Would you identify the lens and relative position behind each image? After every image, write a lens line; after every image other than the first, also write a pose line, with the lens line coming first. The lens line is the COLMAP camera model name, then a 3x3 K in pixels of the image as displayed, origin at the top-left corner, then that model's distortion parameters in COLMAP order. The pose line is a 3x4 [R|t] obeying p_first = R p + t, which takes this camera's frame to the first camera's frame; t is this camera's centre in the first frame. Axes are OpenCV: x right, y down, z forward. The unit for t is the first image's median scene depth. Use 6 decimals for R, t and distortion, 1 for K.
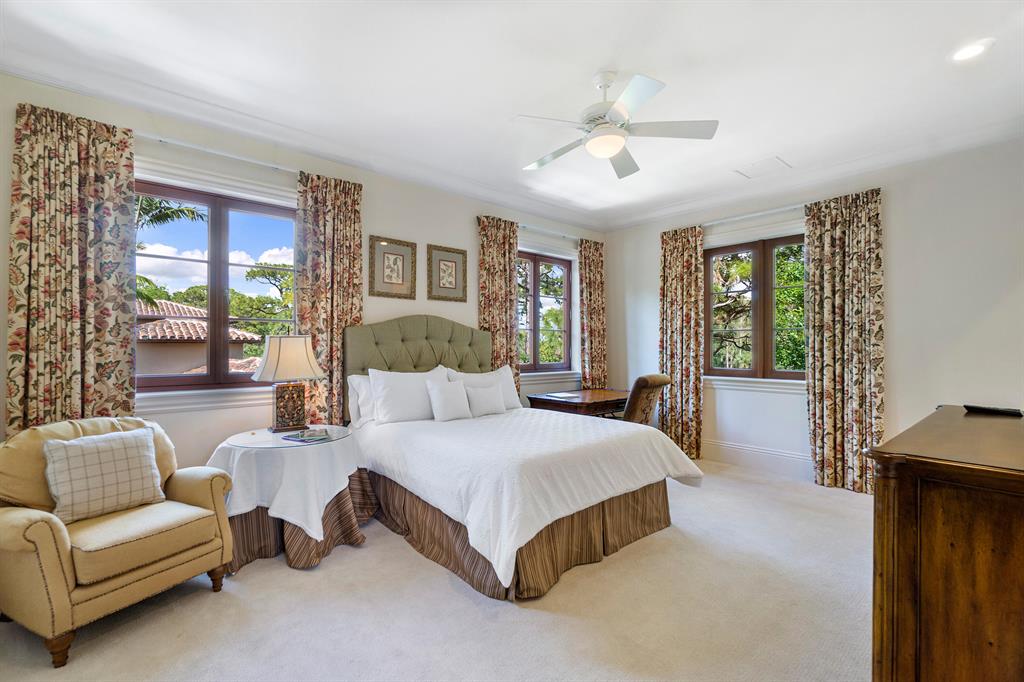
lens RADIAL K [[449.3, 0, 505.5], [0, 449.3, 341.1], [0, 0, 1]] dist [0.001434, 0.000209]
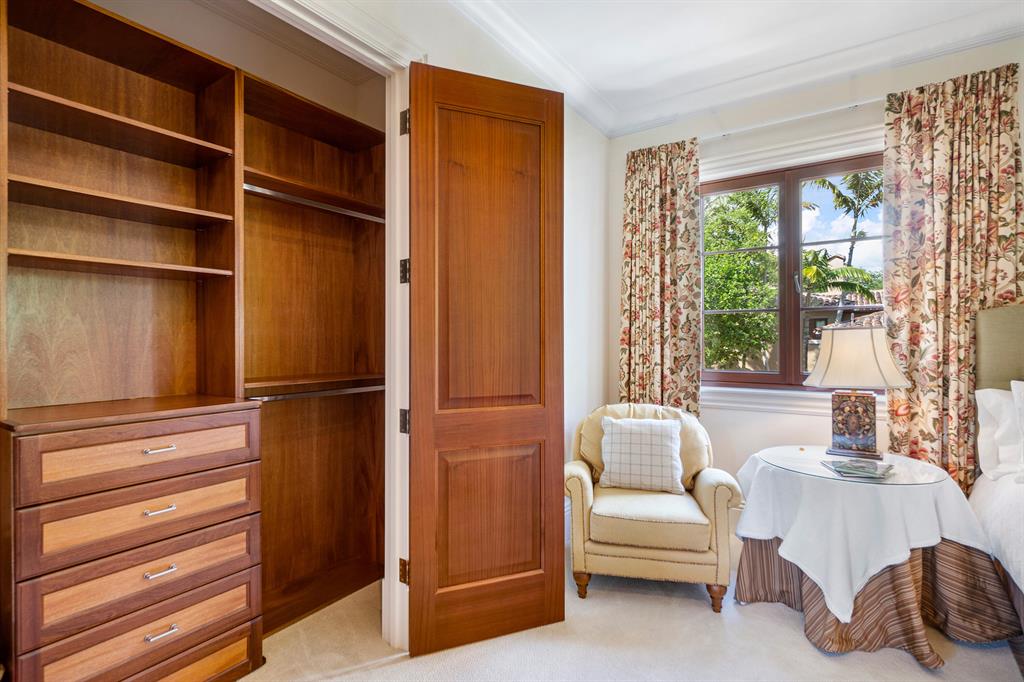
lens RADIAL K [[493.7, 0, 508.8], [0, 493.7, 335.4], [0, 0, 1]] dist [-0.000839, 0.000586]
pose [[0.253949, -0.012024, -0.967143, 0.188150], [0.013111, 0.999874, -0.008988, 0.001742], [0.967129, -0.010398, 0.254074, 0.291743]]
